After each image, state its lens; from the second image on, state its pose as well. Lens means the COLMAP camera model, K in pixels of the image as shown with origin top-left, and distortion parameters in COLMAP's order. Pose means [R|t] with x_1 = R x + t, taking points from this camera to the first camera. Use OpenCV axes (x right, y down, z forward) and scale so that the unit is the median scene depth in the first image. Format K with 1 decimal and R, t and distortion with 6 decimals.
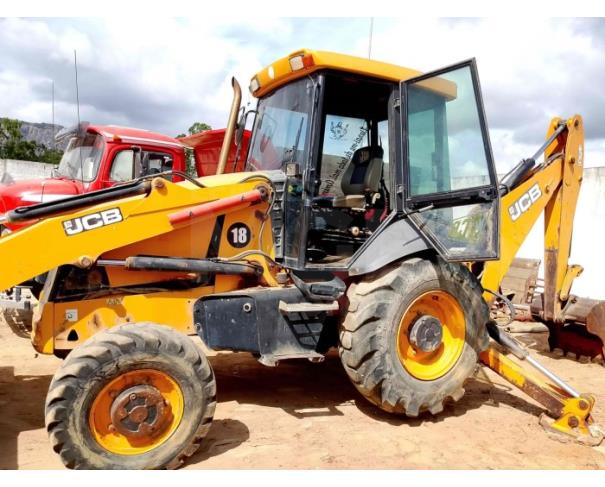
lens RADIAL K [[487.9, 0, 305.1], [0, 487.9, 246.4], [0, 0, 1]] dist [0.051749, -0.076722]
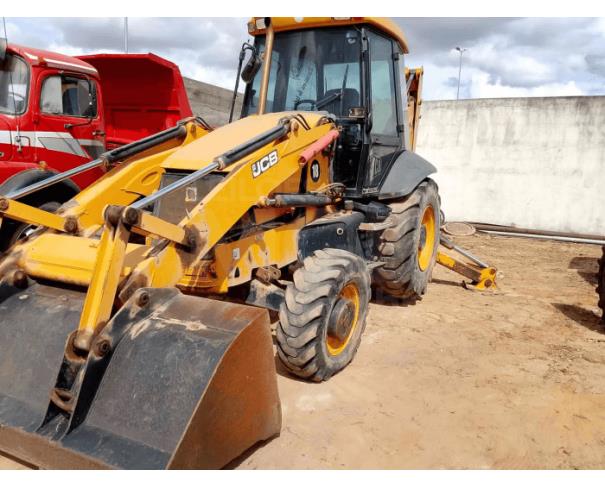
lens RADIAL K [[487.9, 0, 305.0], [0, 487.9, 249.0], [0, 0, 1]] dist [0.051749, -0.076722]
pose [[0.843628, -0.129329, 0.521121, -0.772823], [0.049580, 0.985175, 0.164231, -0.031878], [-0.534635, -0.112713, 0.837533, 0.032241]]
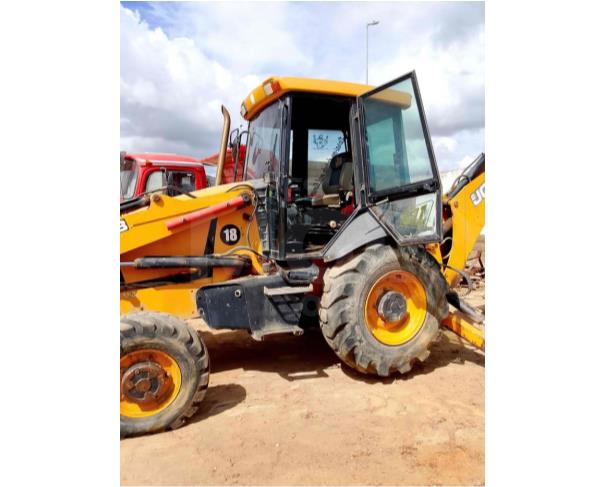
lens RADIAL K [[391.6, 0, 301.4], [0, 391.6, 243.6], [0, 0, 1]] dist [0.041602, -0.047057]
pose [[0.994763, -0.063446, -0.080127, 0.119066], [0.064784, 0.997798, 0.014208, -0.002940], [0.079049, -0.019324, 0.996683, 0.034082]]
